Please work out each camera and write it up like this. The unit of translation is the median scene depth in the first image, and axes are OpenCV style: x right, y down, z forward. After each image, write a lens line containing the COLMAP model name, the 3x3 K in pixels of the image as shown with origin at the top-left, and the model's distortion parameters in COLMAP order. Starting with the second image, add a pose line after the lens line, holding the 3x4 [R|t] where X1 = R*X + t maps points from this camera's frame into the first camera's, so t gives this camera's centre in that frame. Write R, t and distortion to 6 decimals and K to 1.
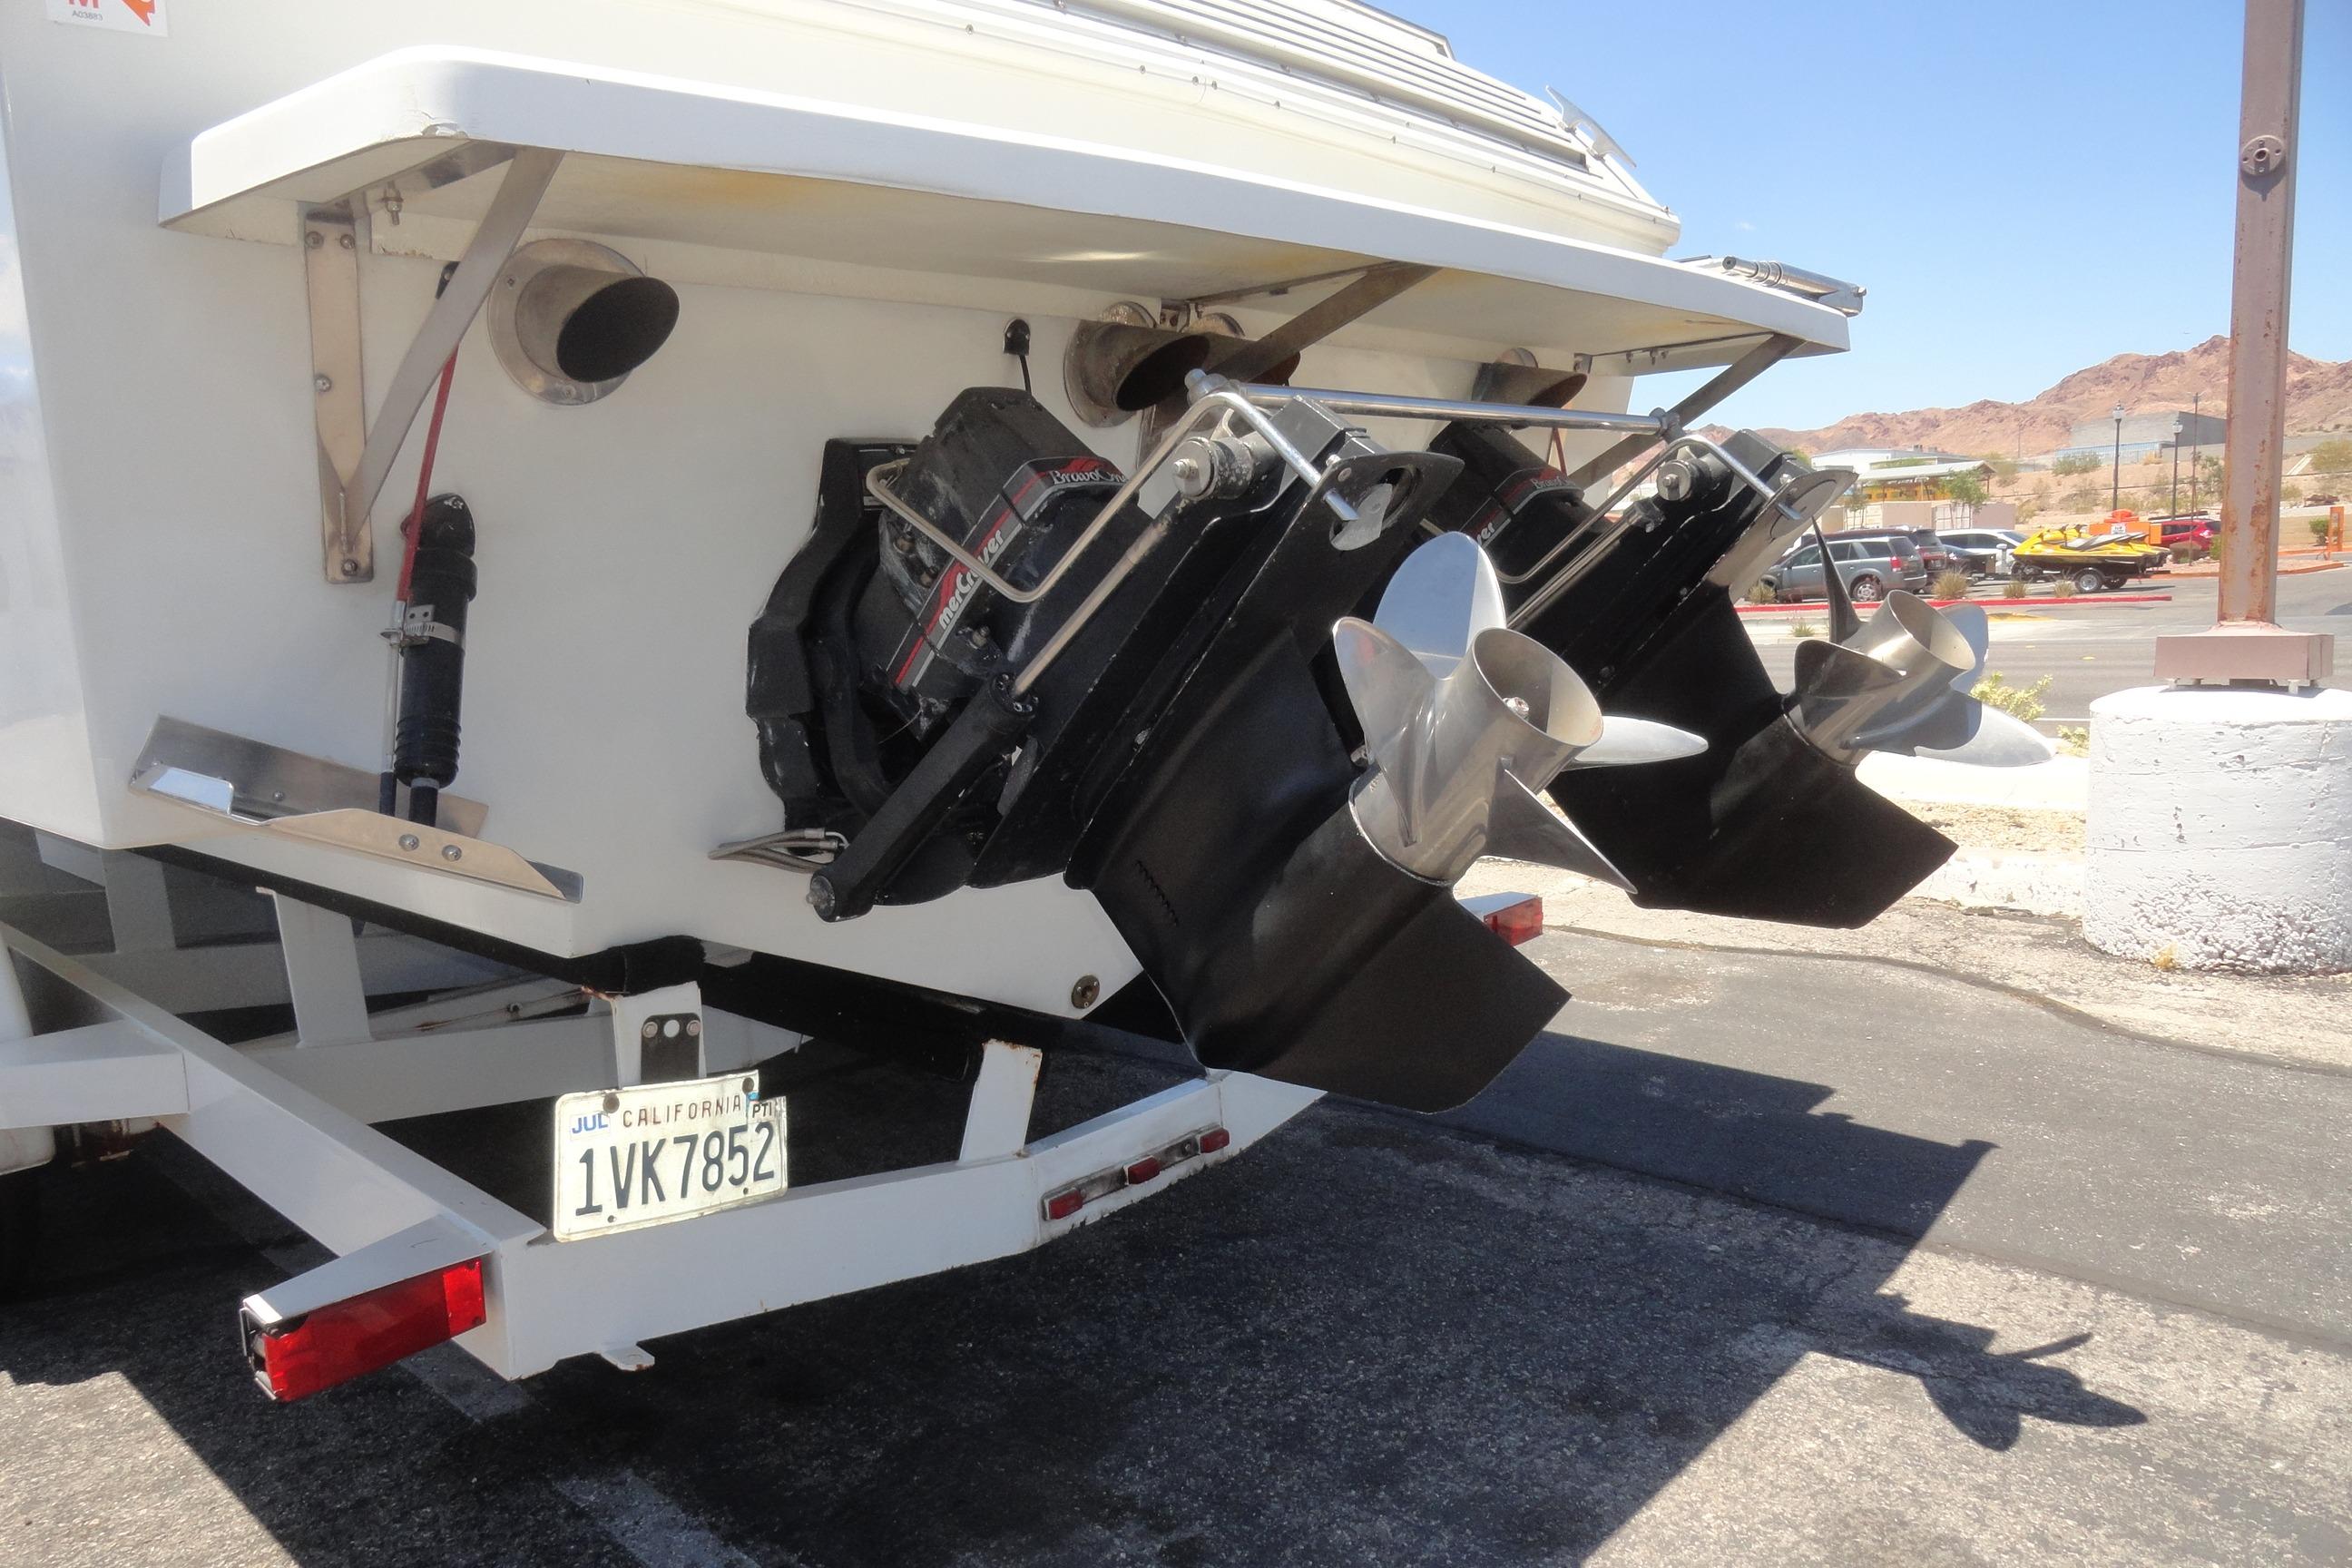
lens RADIAL K [[1608.7, 0, 1166.6], [0, 1608.7, 784.4], [0, 0, 1]] dist [-0.006322, 0.006903]
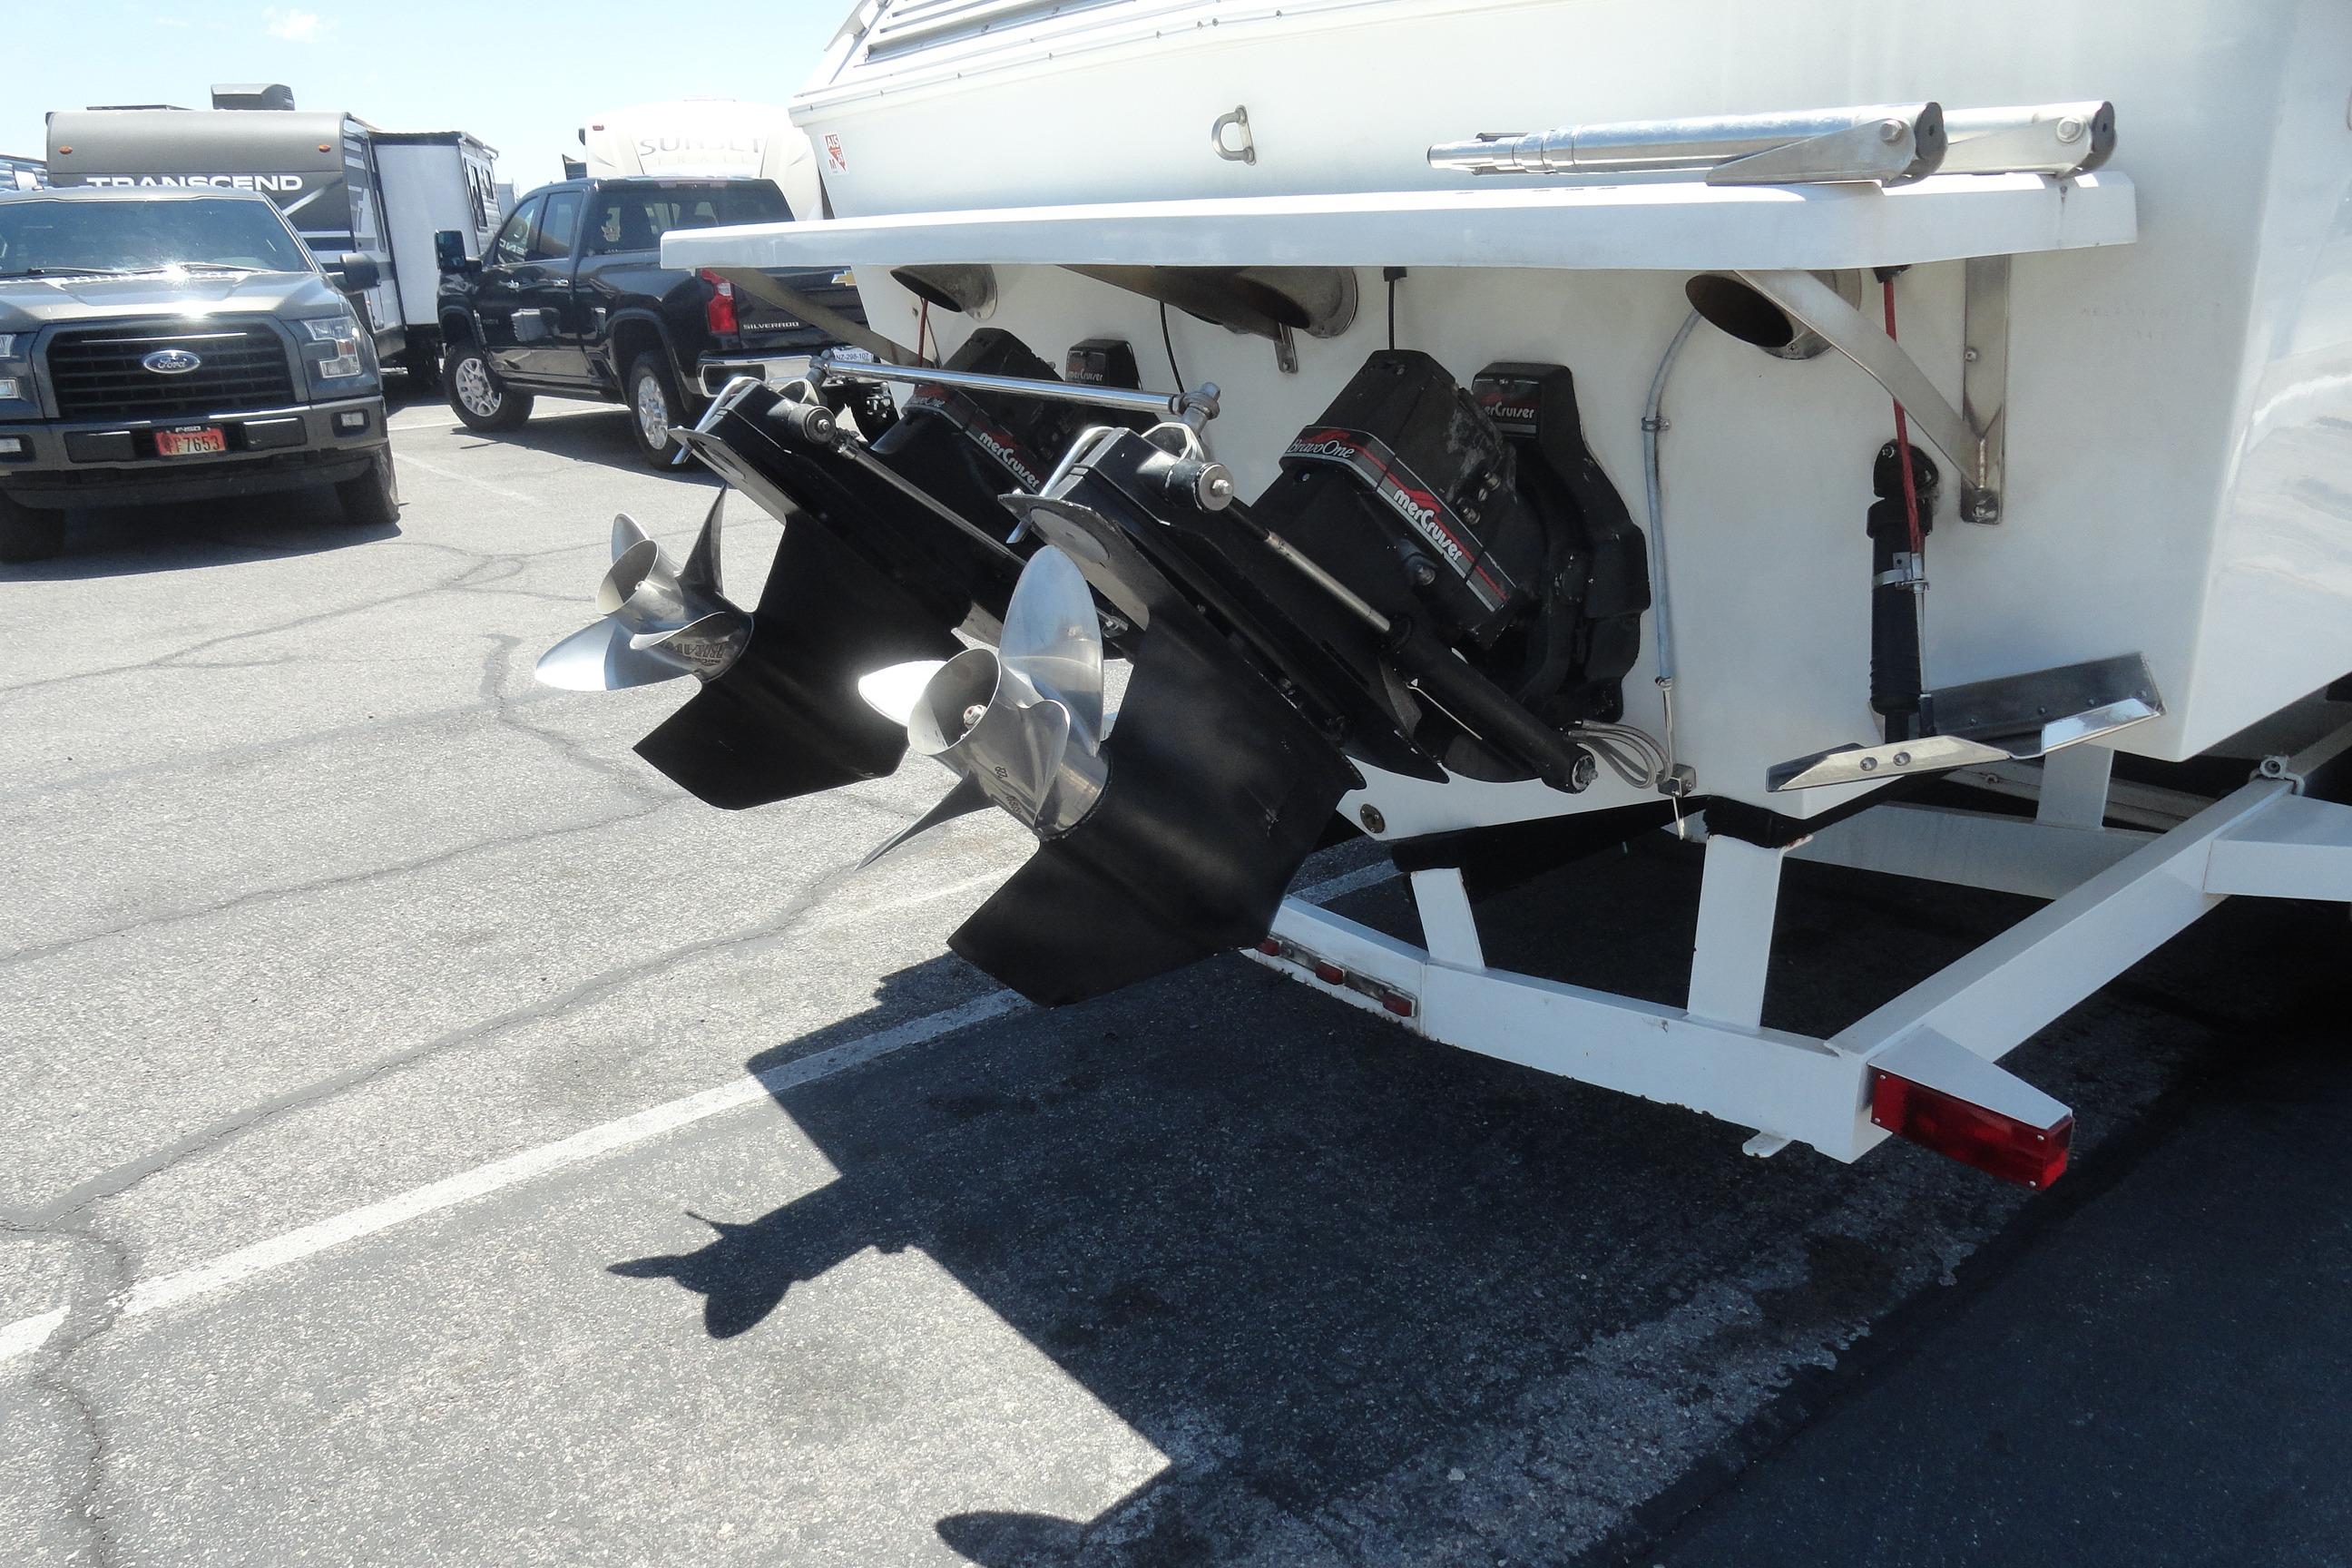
lens RADIAL K [[1608.7, 0, 1174.6], [0, 1608.7, 789.2], [0, 0, 1]] dist [-0.006322, 0.006903]
pose [[-0.114399, 0.374086, -0.920311, 1.040054], [-0.101361, 0.917163, 0.385407, -0.326444], [0.988250, 0.137374, -0.067005, 0.964996]]
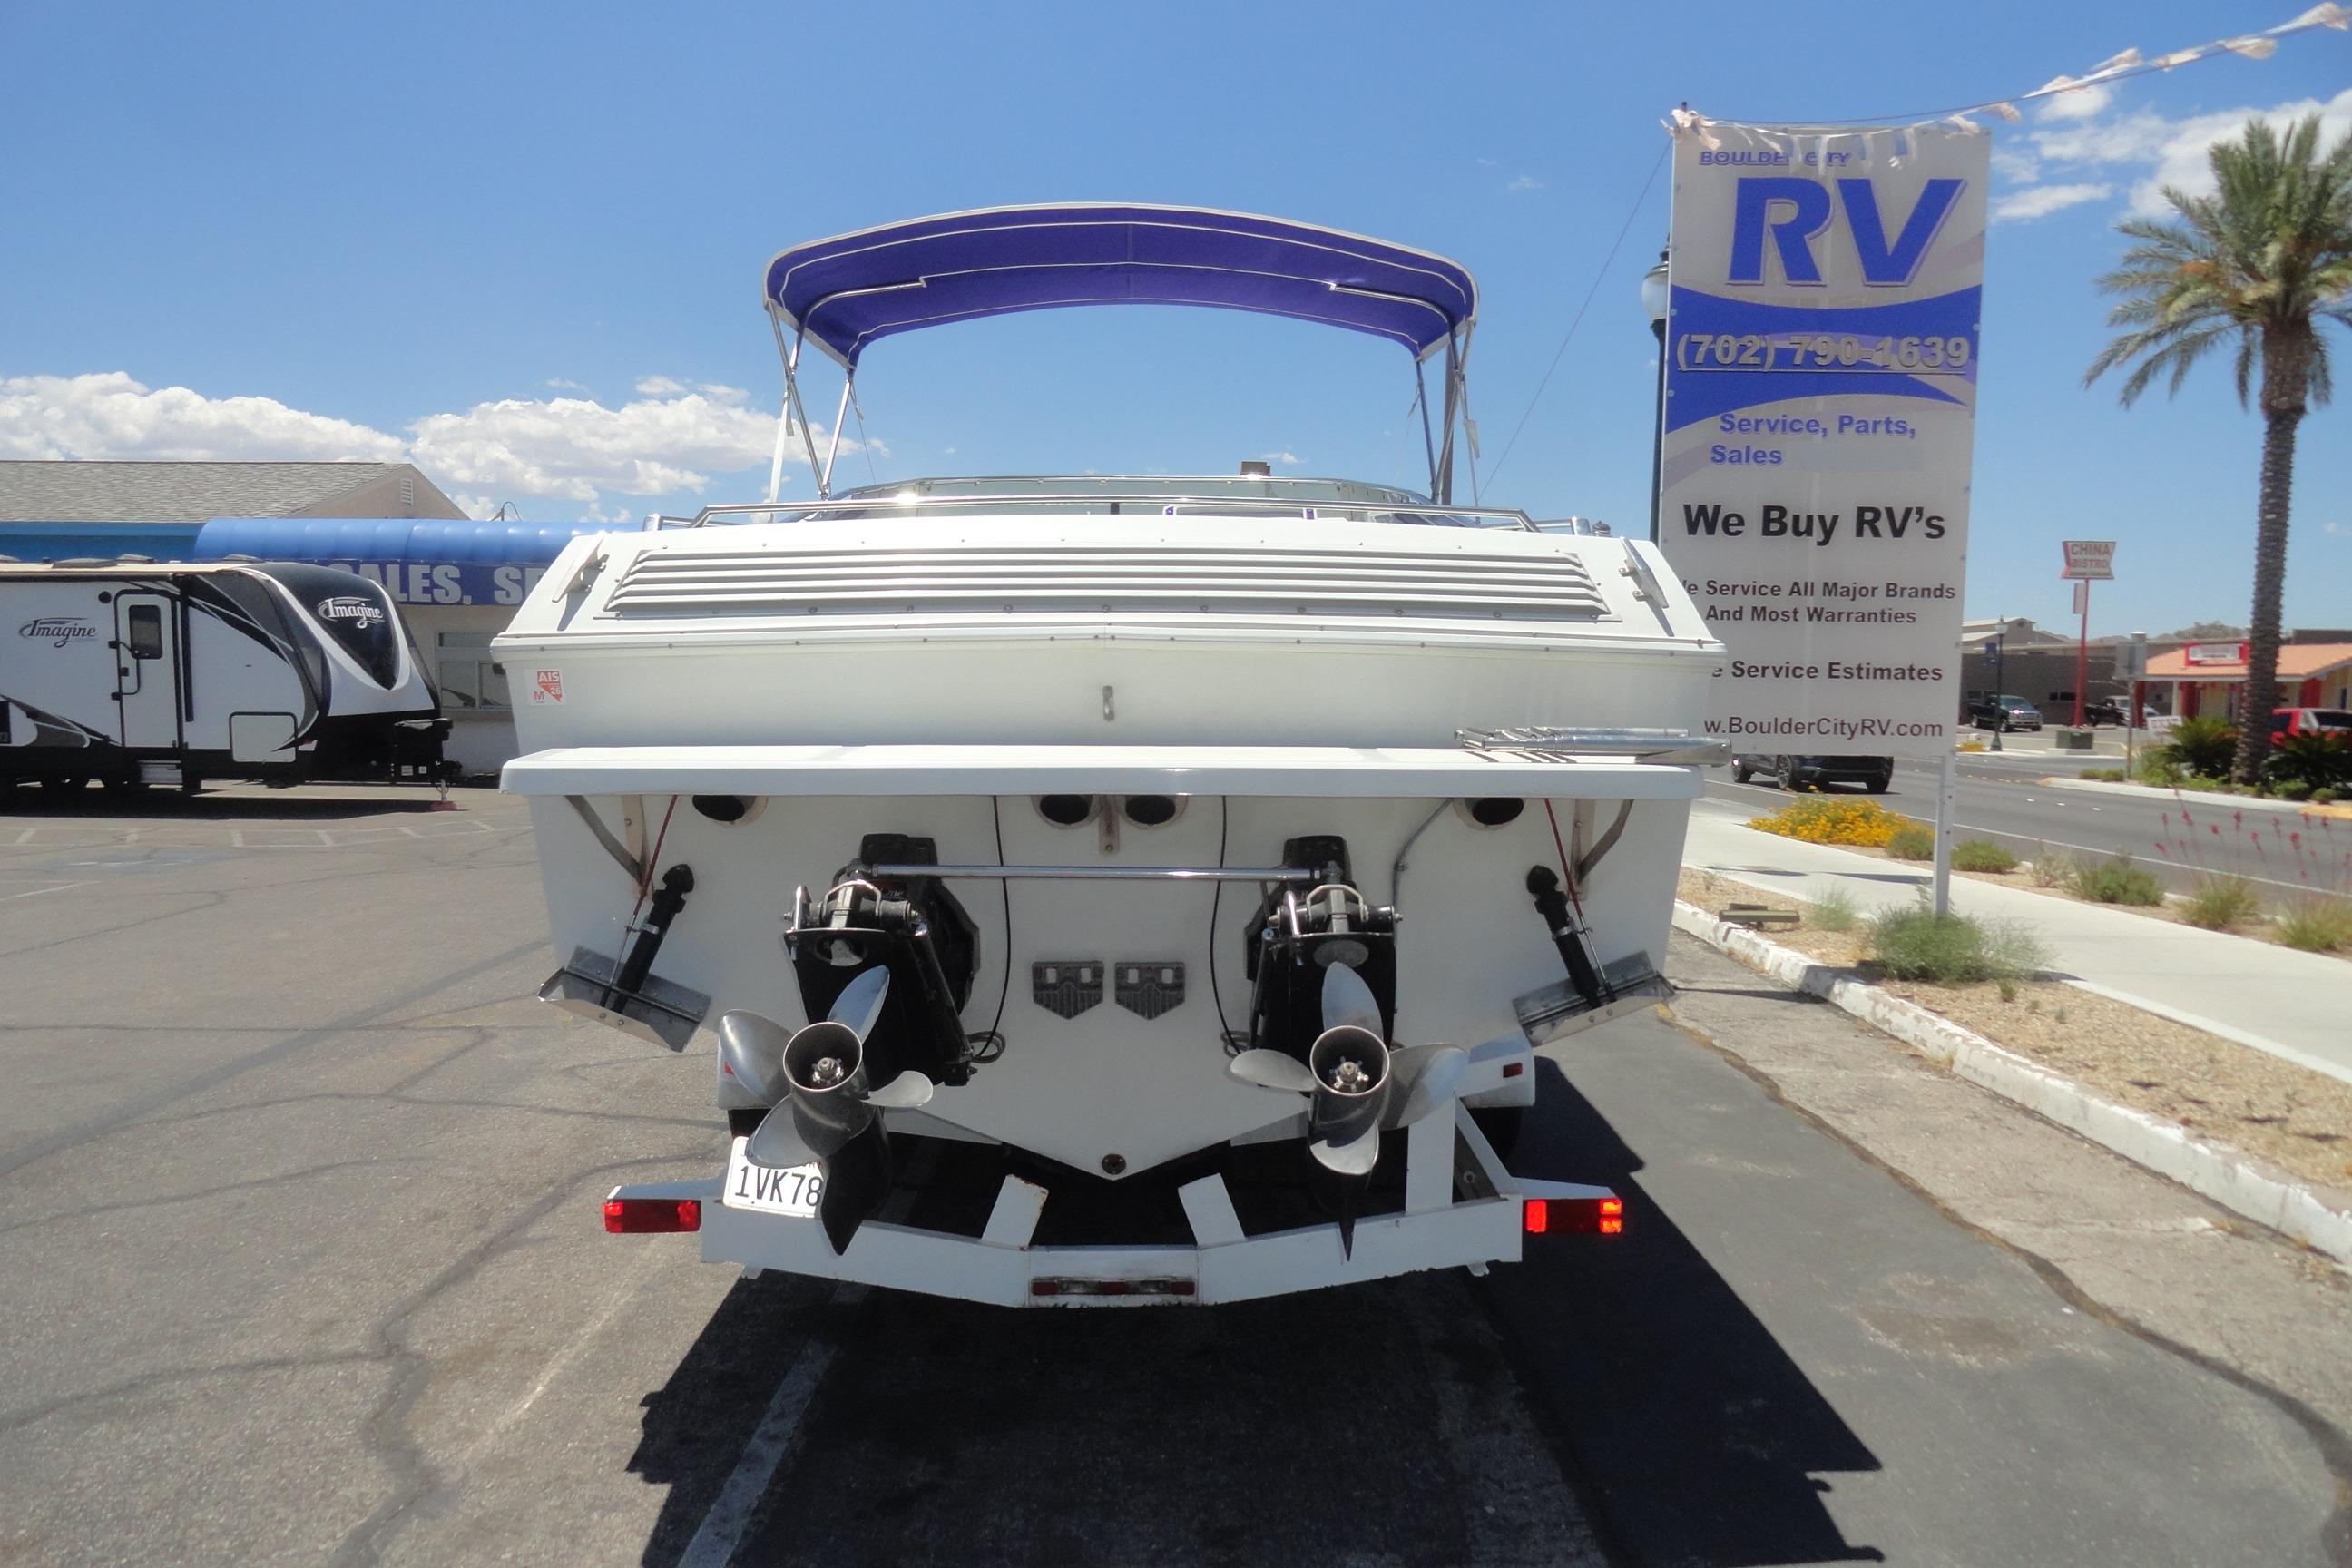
lens RADIAL K [[1608.7, 0, 1203.9], [0, 1608.7, 790.3], [0, 0, 1]] dist [-0.006322, 0.006903]
pose [[0.701674, 0.112110, -0.703623, 1.099741], [-0.132859, 0.990810, 0.025377, -0.290148], [0.700002, 0.075676, 0.710120, -0.075895]]
